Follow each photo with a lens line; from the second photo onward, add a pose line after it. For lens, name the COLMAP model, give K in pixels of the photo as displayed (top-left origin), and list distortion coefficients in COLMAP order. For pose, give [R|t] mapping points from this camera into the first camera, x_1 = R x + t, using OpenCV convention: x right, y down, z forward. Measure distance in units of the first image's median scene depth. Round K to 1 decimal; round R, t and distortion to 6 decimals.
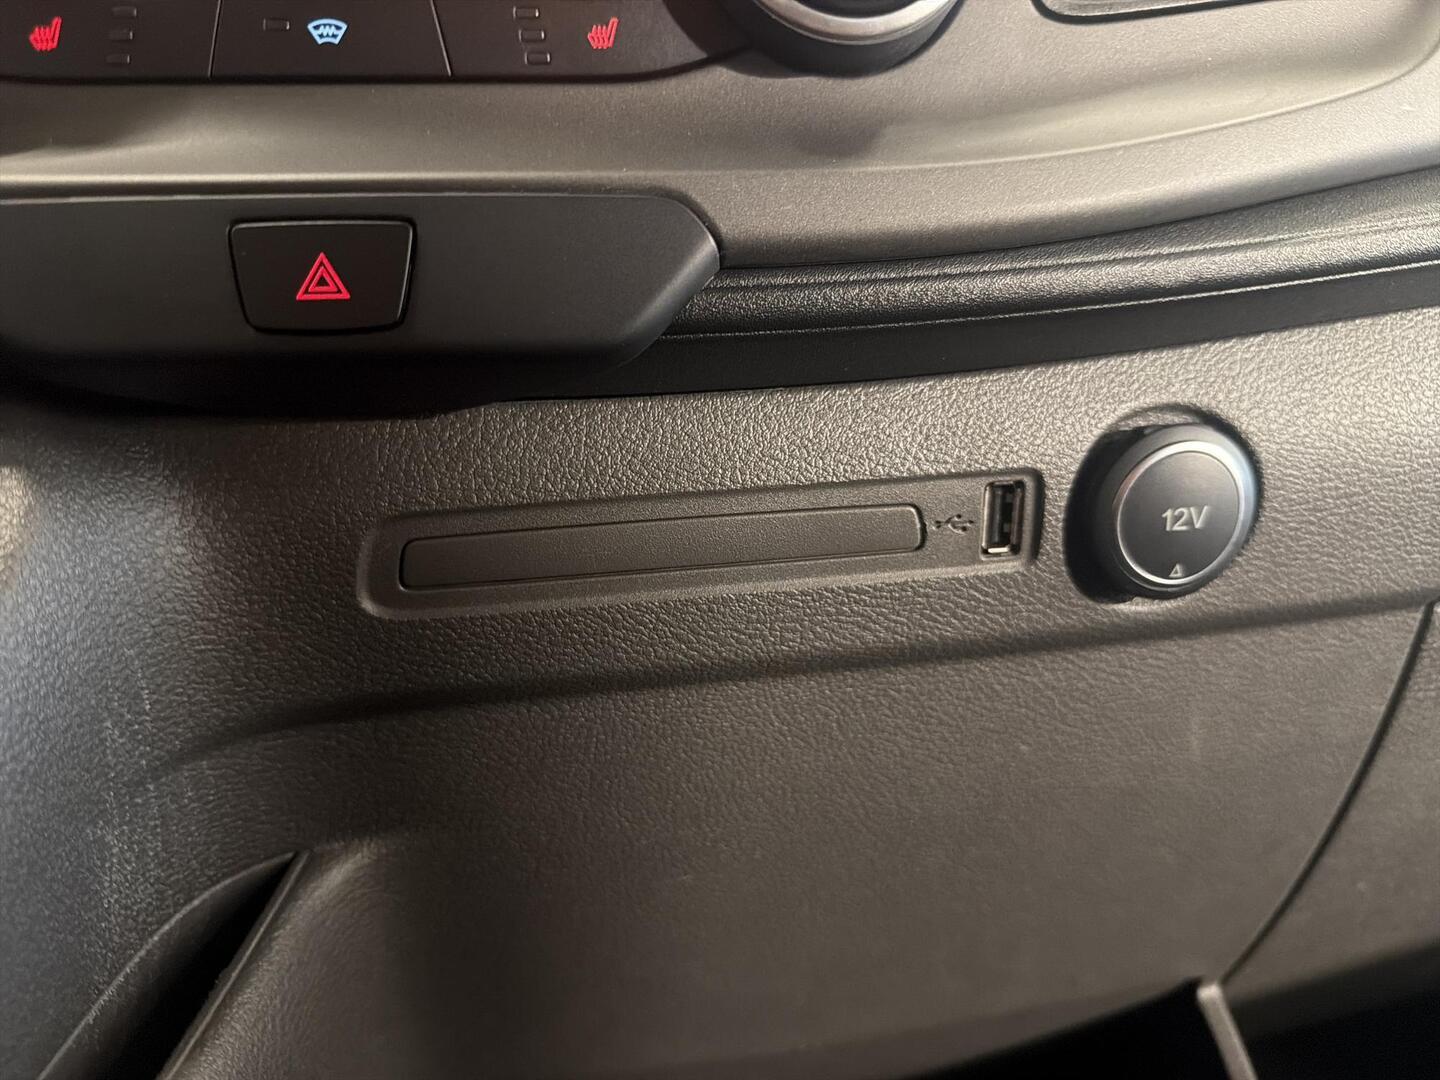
lens RADIAL K [[1013.1, 0, 715.0], [0, 1013.1, 543.1], [0, 0, 1]] dist [0.020208, -0.006030]
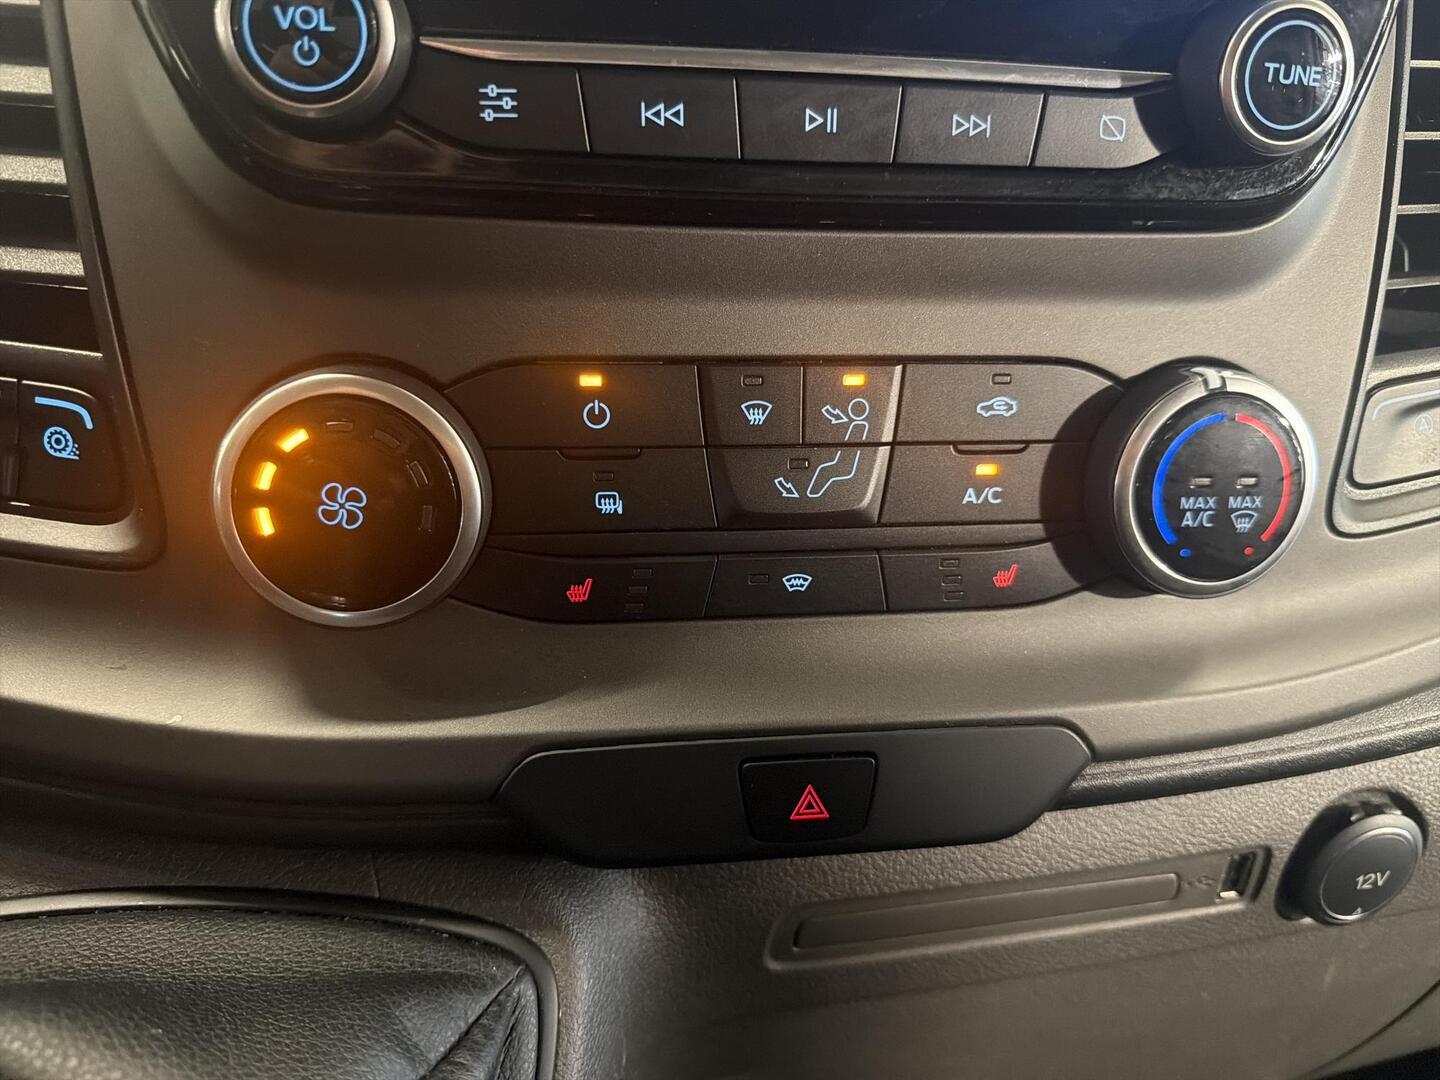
lens RADIAL K [[1013.1, 0, 726.2], [0, 1013.1, 537.7], [0, 0, 1]] dist [0.020208, -0.006030]
pose [[0.997383, 0.022492, 0.068718, -0.480732], [-0.033784, 0.985231, 0.167866, -0.661792], [-0.063927, -0.169748, 0.983412, -0.181880]]
